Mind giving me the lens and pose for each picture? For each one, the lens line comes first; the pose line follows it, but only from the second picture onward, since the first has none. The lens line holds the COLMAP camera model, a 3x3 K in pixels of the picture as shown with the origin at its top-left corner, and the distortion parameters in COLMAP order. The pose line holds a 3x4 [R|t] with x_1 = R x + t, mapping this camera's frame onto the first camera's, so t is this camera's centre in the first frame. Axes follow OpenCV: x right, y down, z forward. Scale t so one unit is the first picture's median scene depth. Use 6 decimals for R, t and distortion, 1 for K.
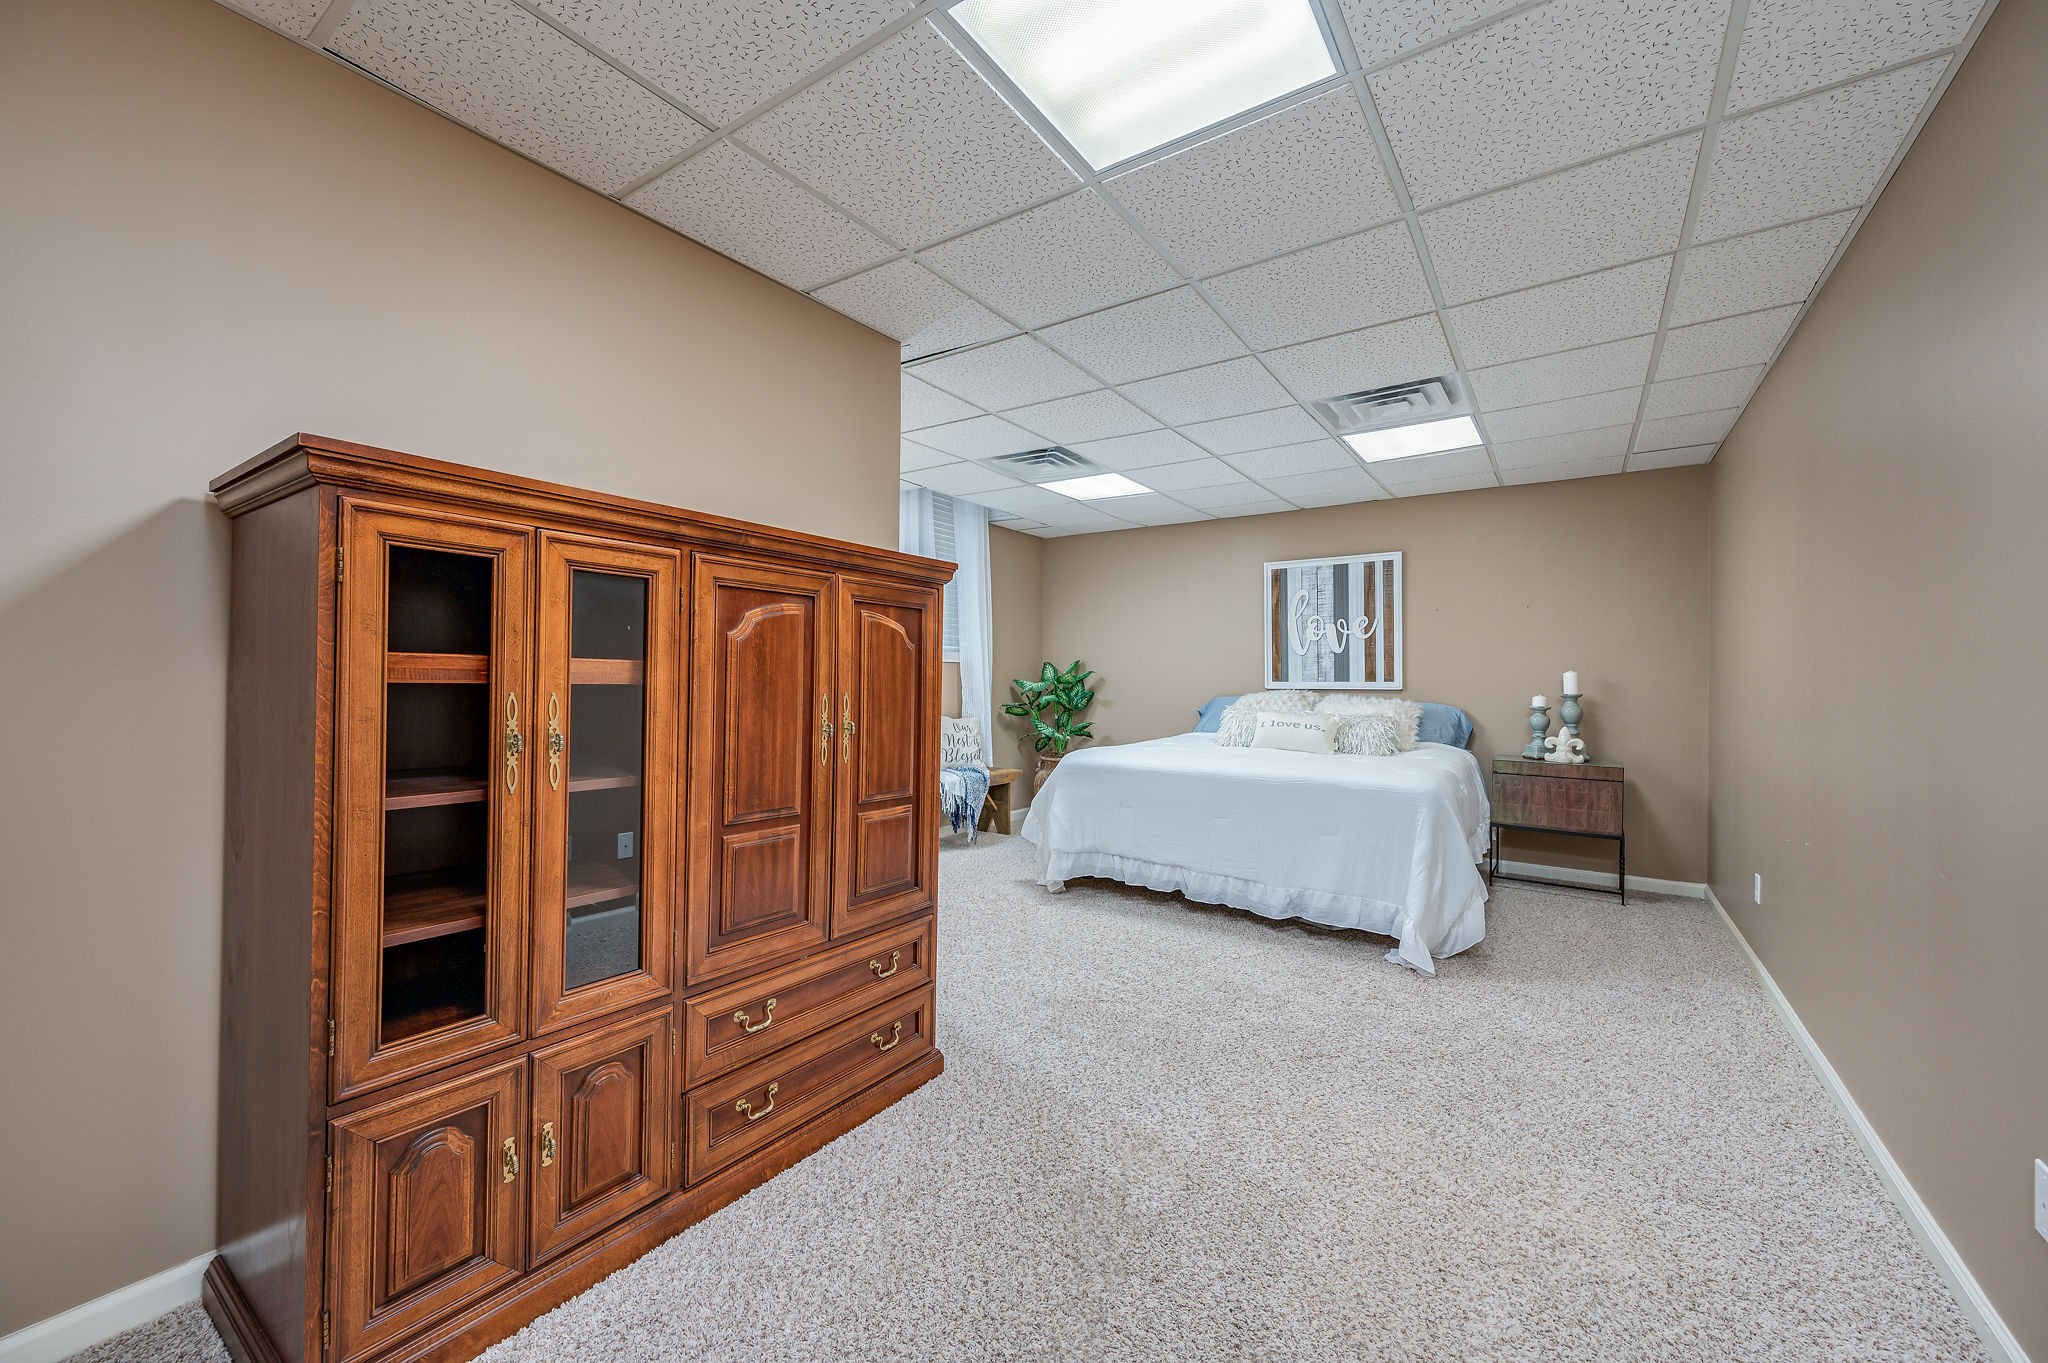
lens RADIAL K [[814.2, 0, 1024.3], [0, 814.2, 668.7], [0, 0, 1]] dist [-0.000739, -0.000052]
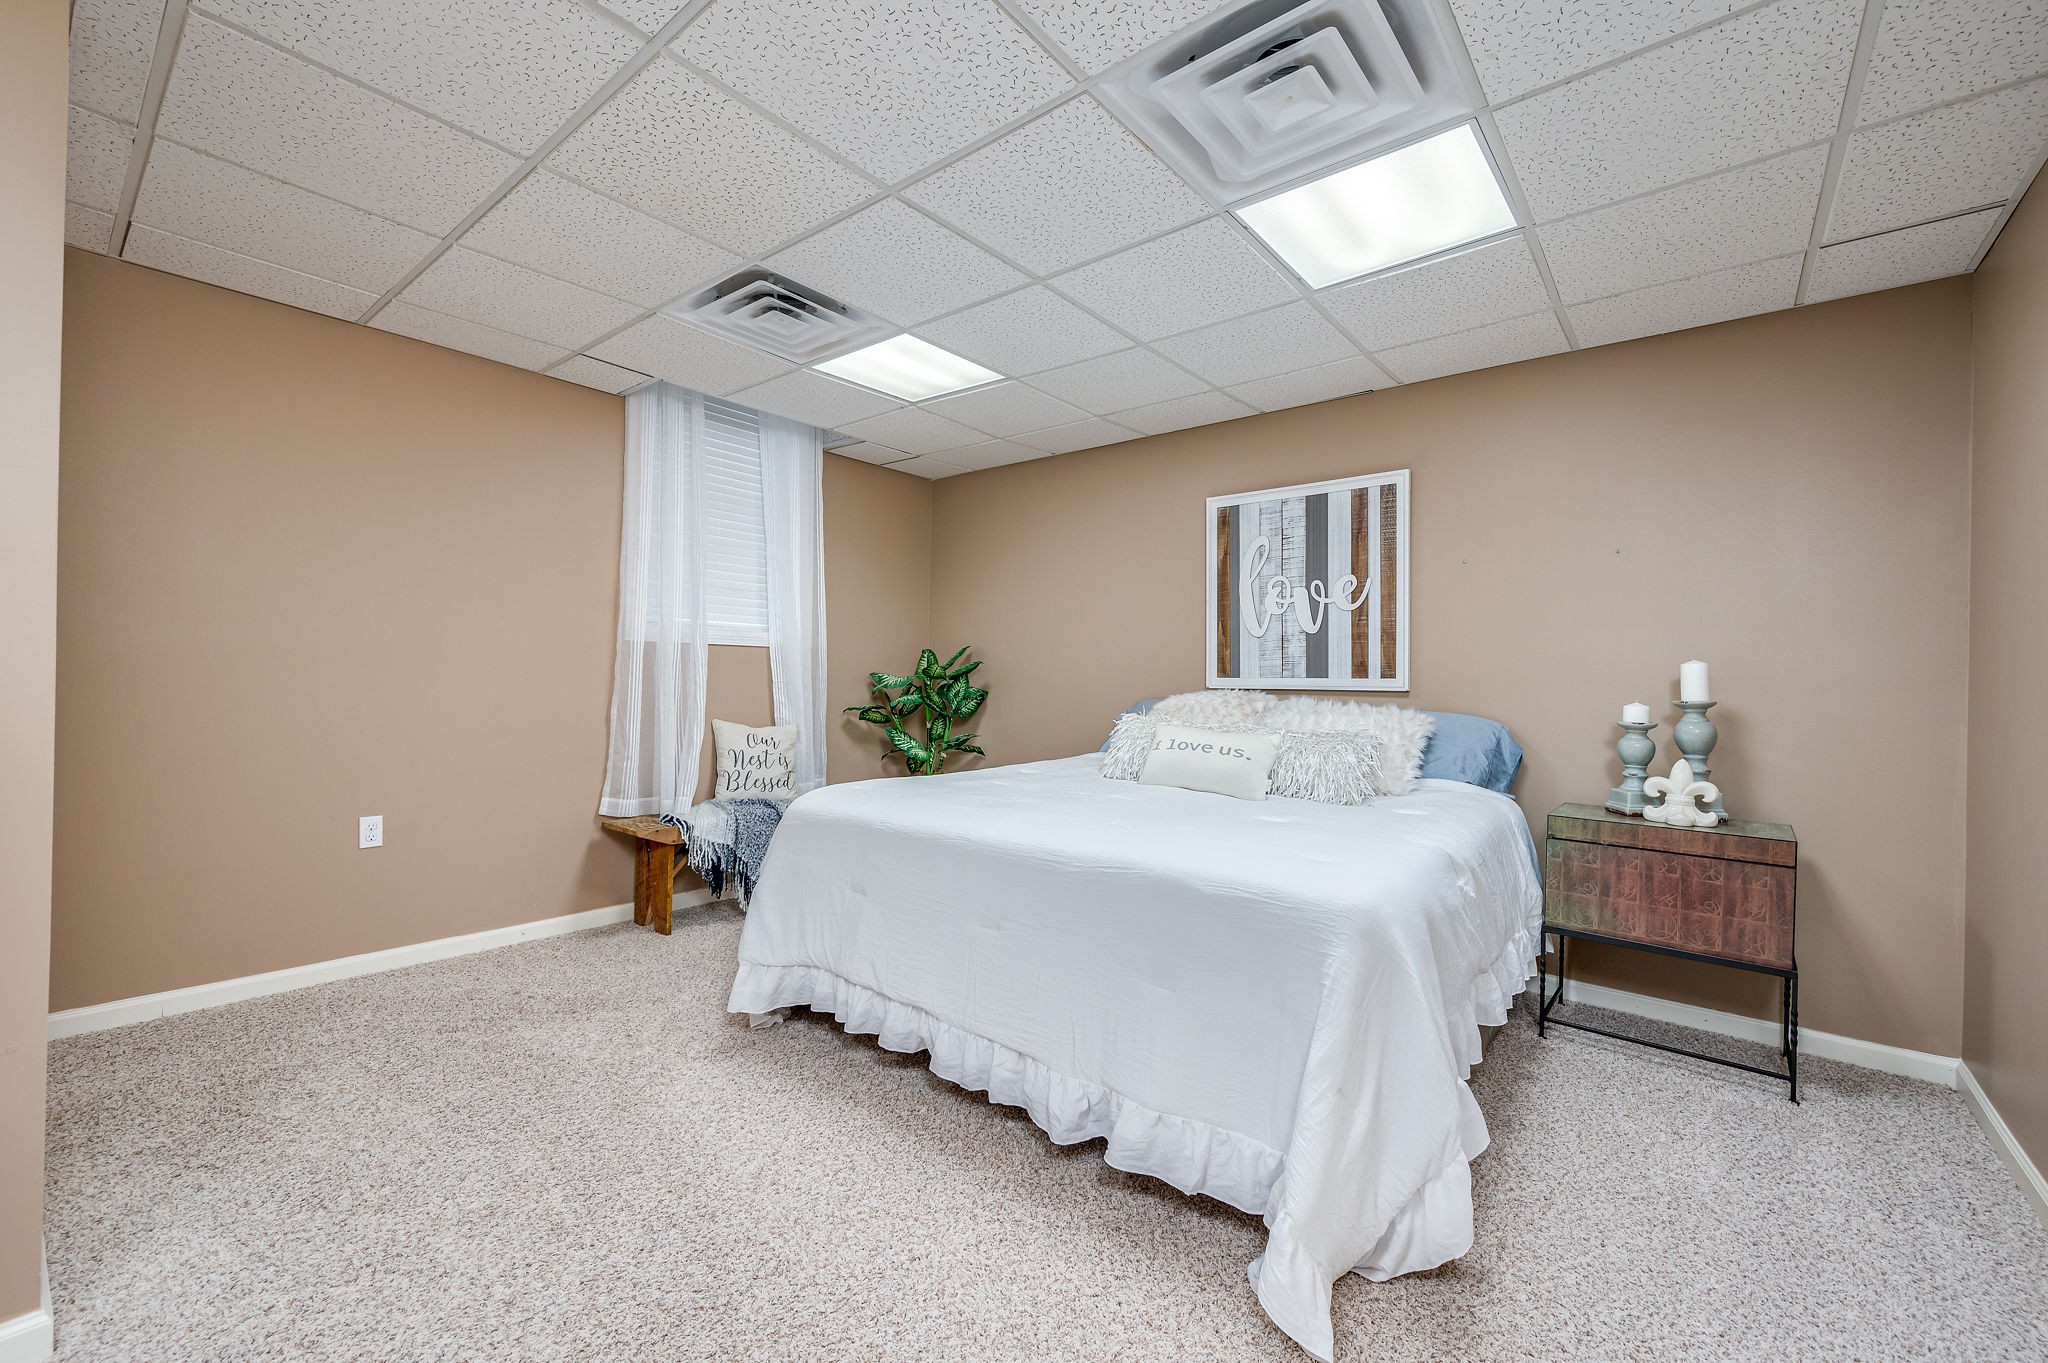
lens RADIAL K [[845.5, 0, 1025.5], [0, 845.5, 670.2], [0, 0, 1]] dist [-0.001520, -0.000352]
pose [[0.995980, 0.007045, -0.089302, 0.245002], [-0.006808, 0.999972, 0.002956, 0.010337], [0.089320, -0.002336, 0.996000, 0.351744]]
